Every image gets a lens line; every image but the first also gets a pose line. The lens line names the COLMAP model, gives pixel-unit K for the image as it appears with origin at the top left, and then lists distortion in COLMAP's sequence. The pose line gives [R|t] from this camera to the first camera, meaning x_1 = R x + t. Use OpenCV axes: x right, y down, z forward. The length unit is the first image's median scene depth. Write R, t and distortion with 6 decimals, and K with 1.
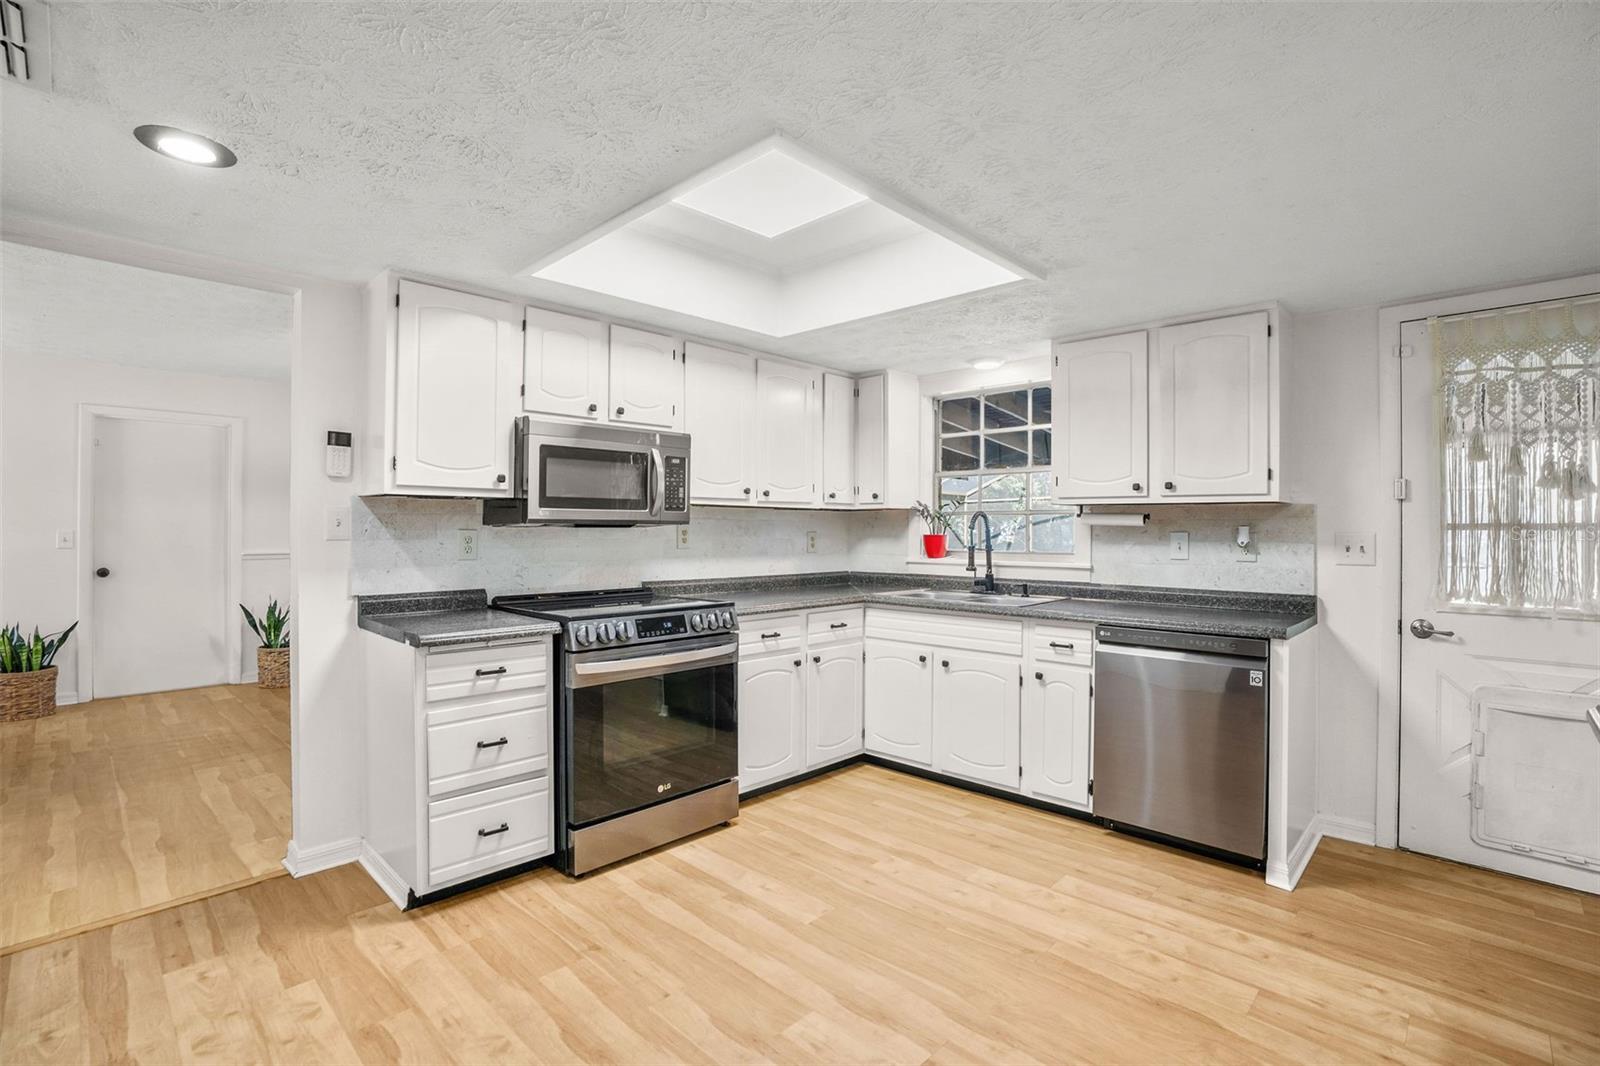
lens RADIAL K [[745.2, 0, 789.0], [0, 745.2, 524.6], [0, 0, 1]] dist [-0.065531, 0.020992]
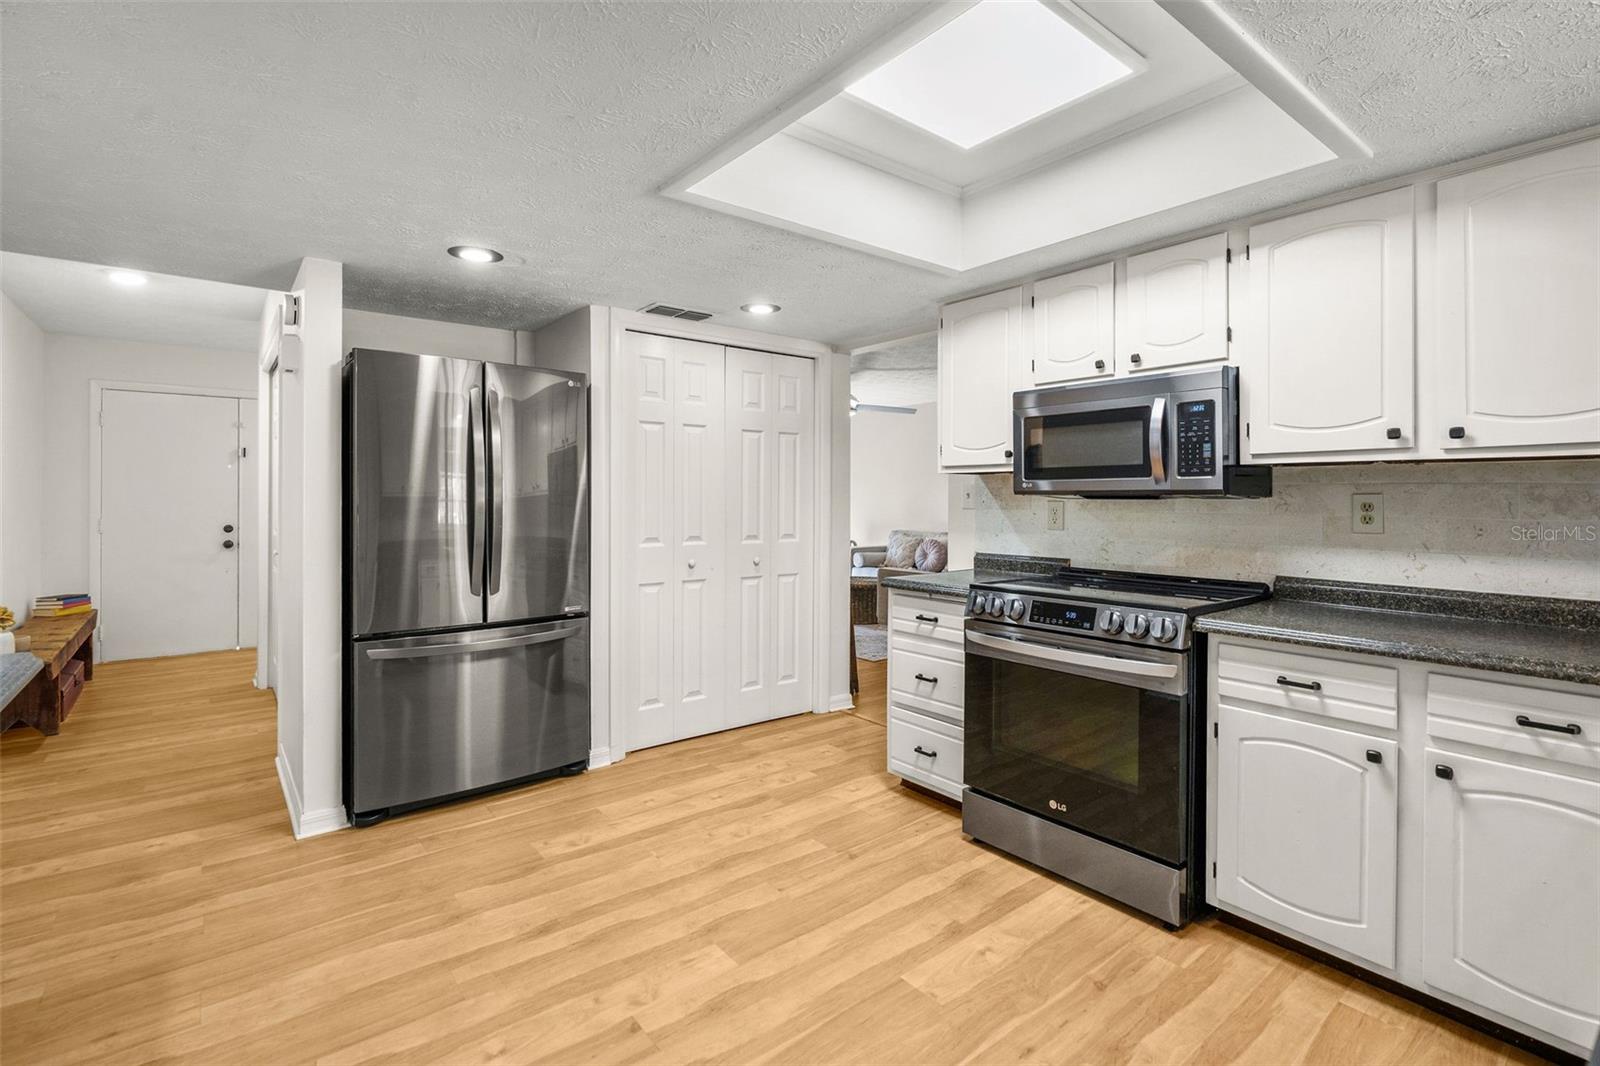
lens RADIAL K [[729.3, 0, 780.1], [0, 729.3, 494.4], [0, 0, 1]] dist [-0.003116, -0.000628]
pose [[-0.129573, -0.008238, -0.991536, 0.725593], [0.001379, 0.999963, -0.008489, 0.006057], [0.991569, -0.002467, -0.129557, 0.819559]]
